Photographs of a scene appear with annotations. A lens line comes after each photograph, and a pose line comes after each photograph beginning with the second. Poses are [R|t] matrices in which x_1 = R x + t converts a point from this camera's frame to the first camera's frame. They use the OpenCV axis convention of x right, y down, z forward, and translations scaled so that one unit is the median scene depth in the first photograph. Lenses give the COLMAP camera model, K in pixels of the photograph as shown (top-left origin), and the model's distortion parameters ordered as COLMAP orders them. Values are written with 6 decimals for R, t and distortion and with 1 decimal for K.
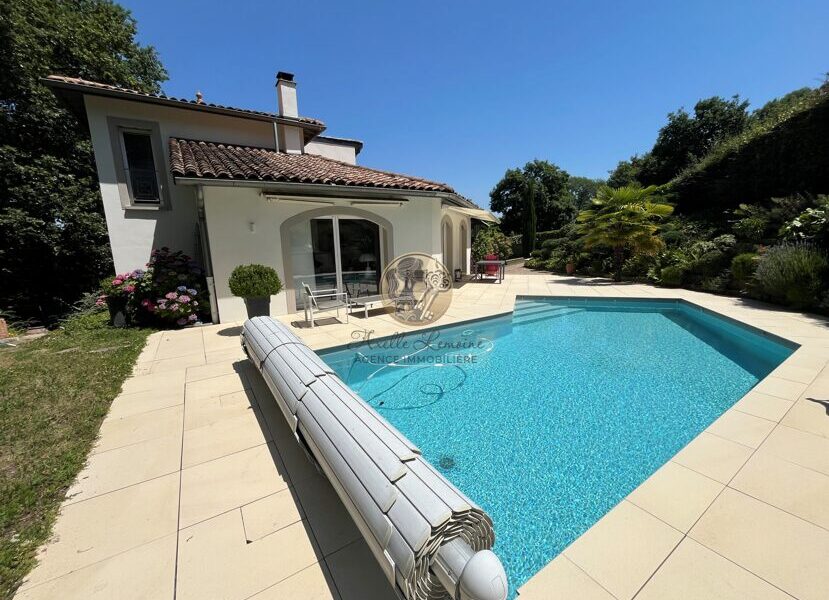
lens RADIAL K [[337.3, 0, 414.5], [0, 337.3, 300.0], [0, 0, 1]] dist [-0.000539, -0.000270]
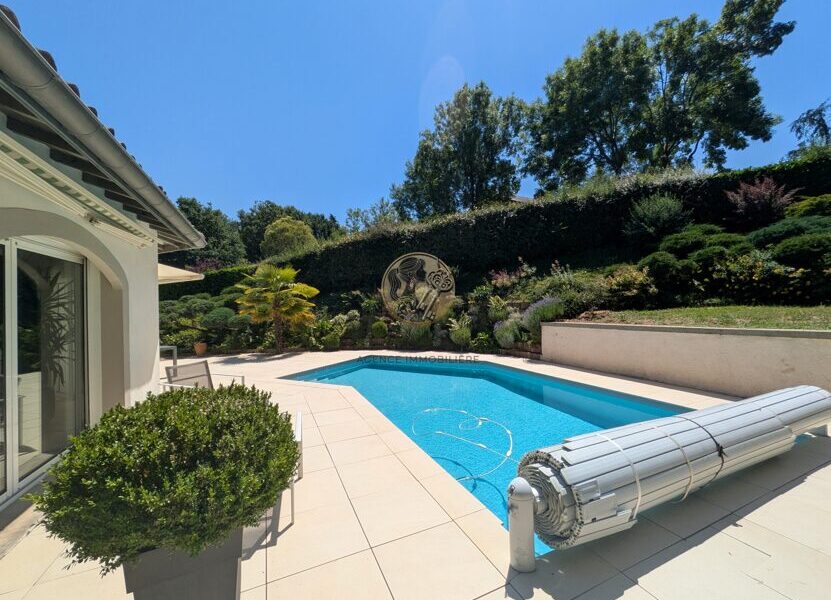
lens RADIAL K [[338.1, 0, 415.5], [0, 338.1, 300.0], [0, 0, 1]] dist [-0.000539, -0.000270]
pose [[0.153295, 0.044373, 0.987184, -0.502833], [0.188569, 0.979320, -0.073302, -0.083668], [-0.970022, 0.197389, 0.141758, 0.559441]]
